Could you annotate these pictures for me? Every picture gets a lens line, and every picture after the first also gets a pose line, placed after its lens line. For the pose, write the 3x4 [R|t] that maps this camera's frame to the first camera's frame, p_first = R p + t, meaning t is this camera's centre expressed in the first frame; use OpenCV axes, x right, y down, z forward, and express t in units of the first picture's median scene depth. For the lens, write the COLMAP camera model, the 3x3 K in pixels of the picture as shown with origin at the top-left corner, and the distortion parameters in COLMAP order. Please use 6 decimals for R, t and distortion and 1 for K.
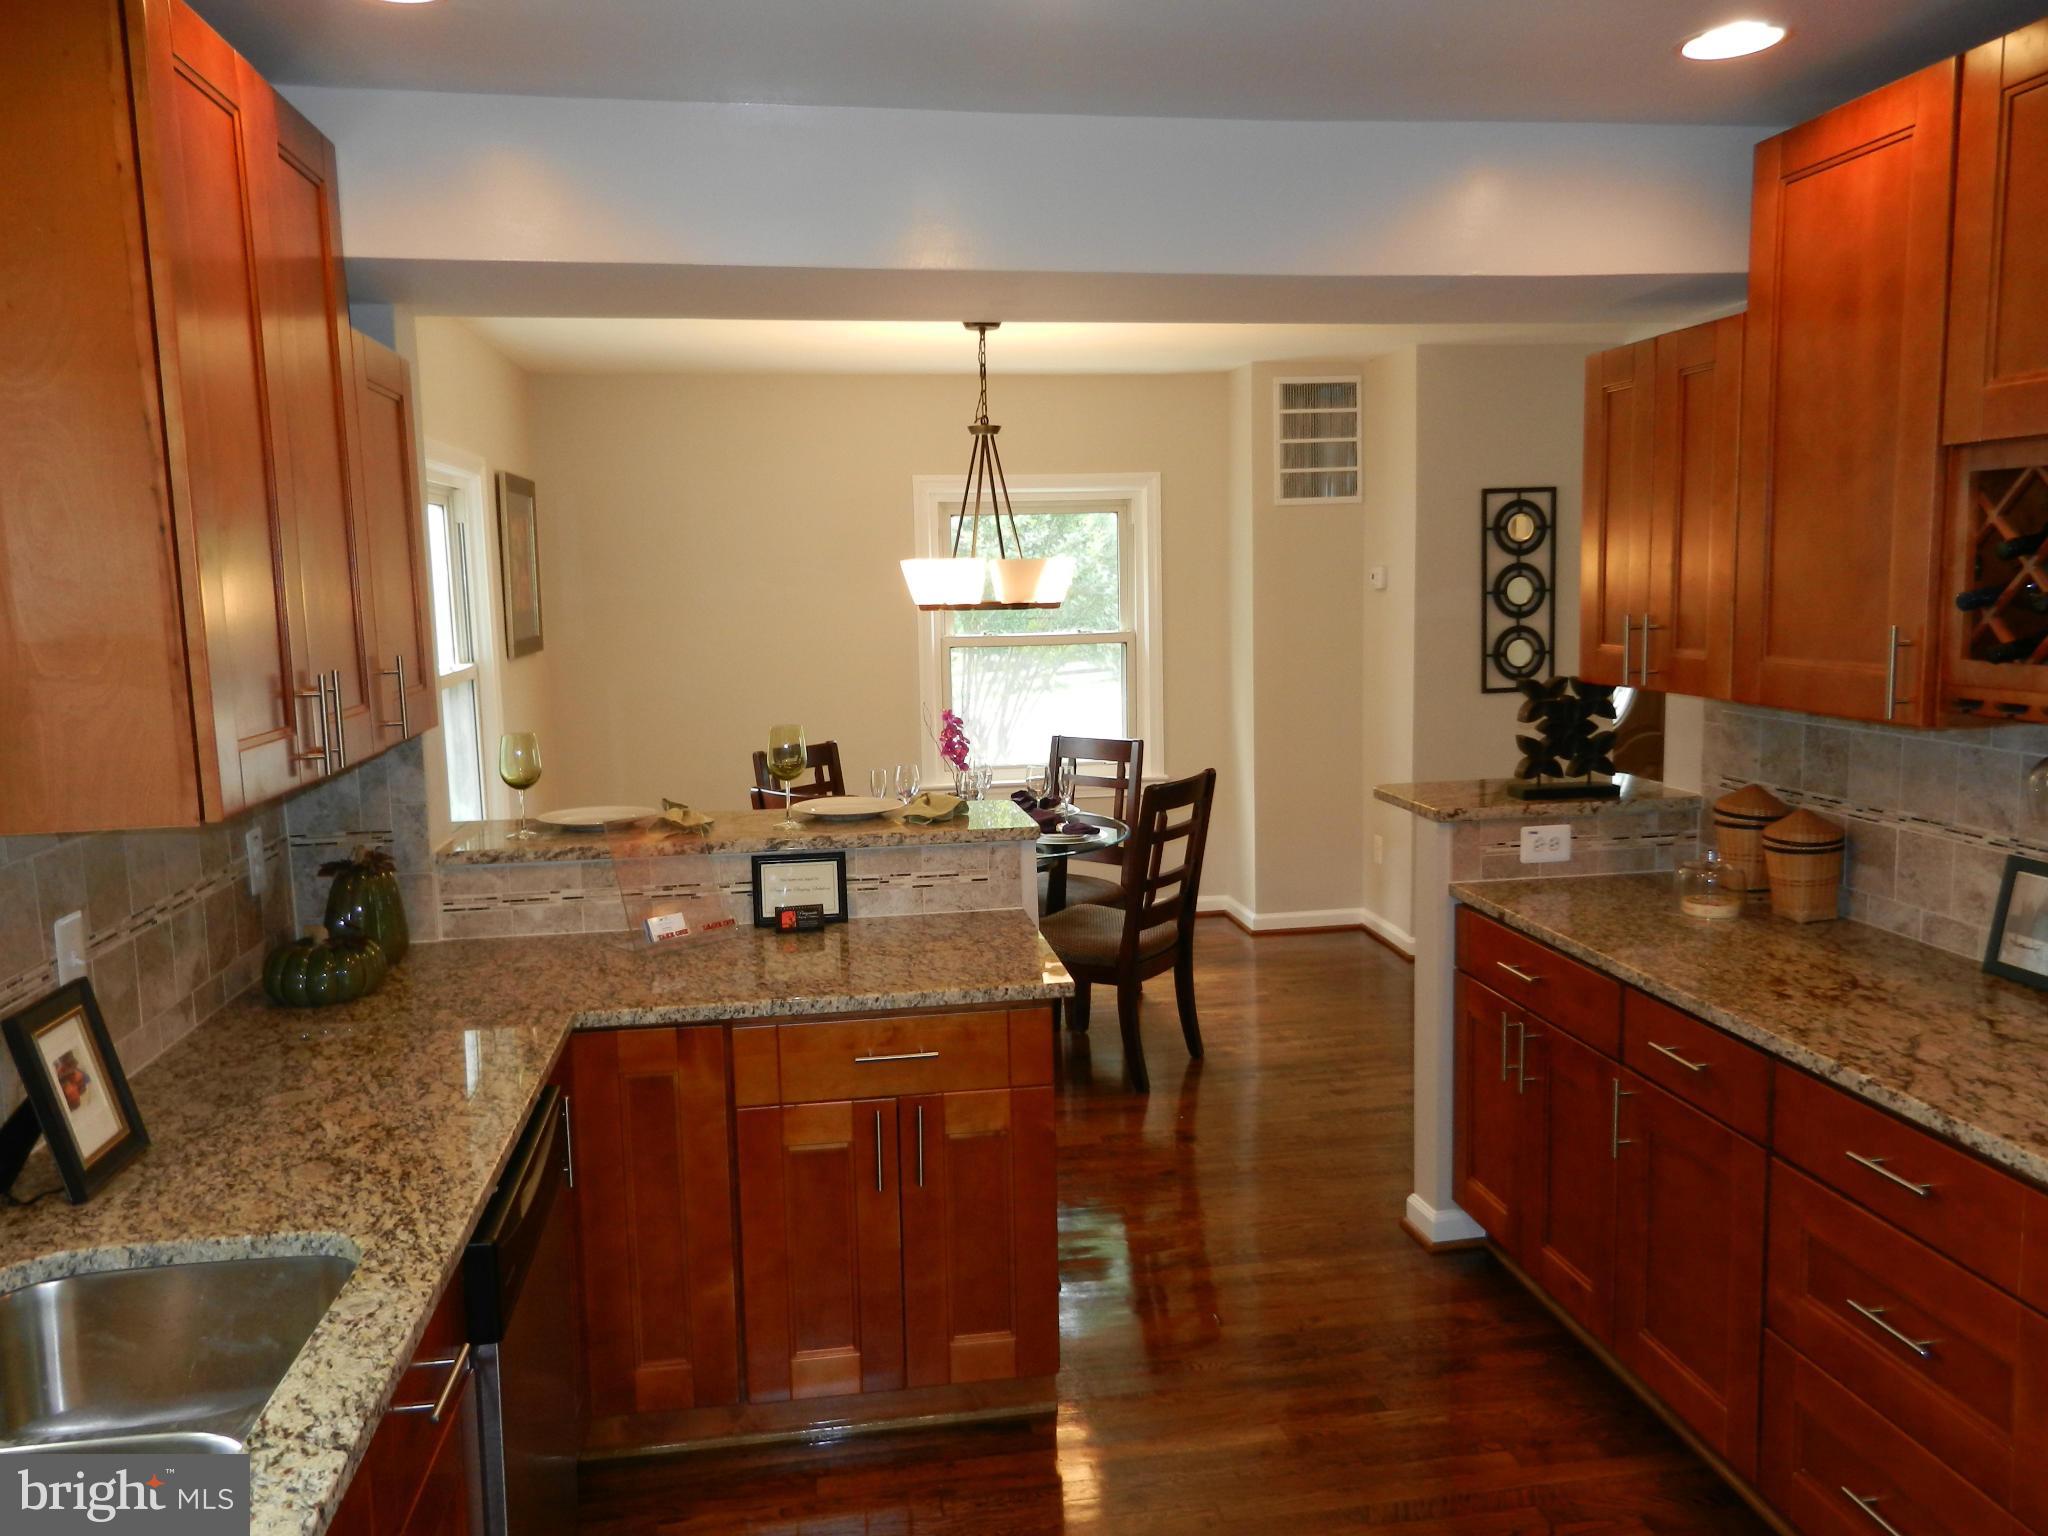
lens RADIAL K [[1516.0, 0, 1024.0], [0, 1516.0, 768.0], [0, 0, 1]] dist [0.000356, -0.005210]
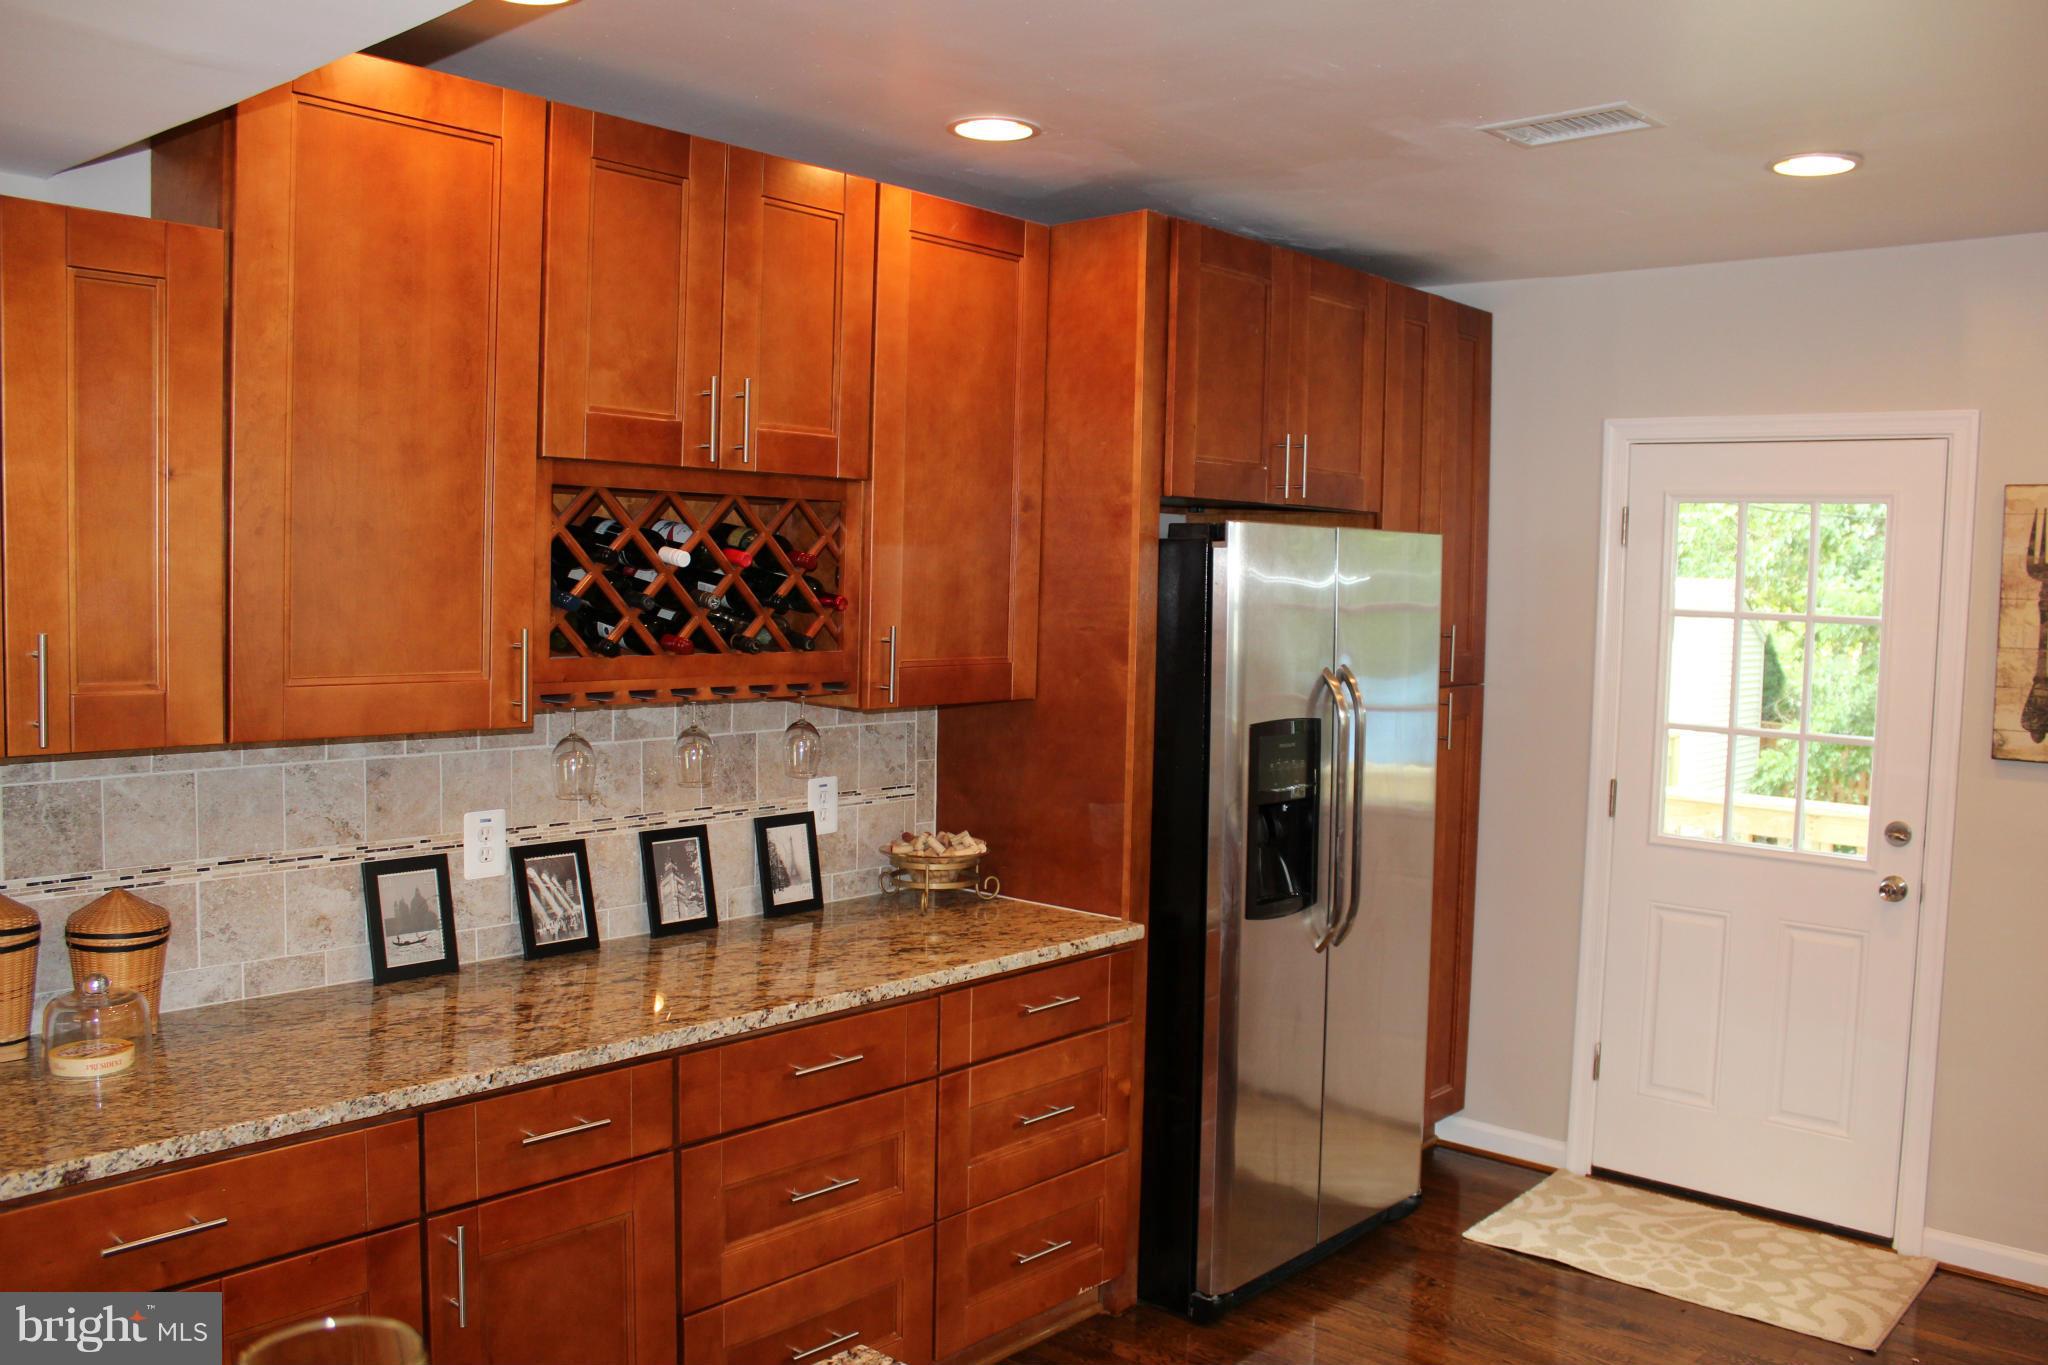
lens RADIAL K [[1659.7, 0, 1032.8], [0, 1659.7, 696.0], [0, 0, 1]] dist [-0.177070, 0.153323]
pose [[-0.634656, -0.044914, 0.771489, -0.359342], [0.095743, 0.986049, 0.136167, -0.126243], [-0.766841, 0.160283, -0.621501, 1.088567]]
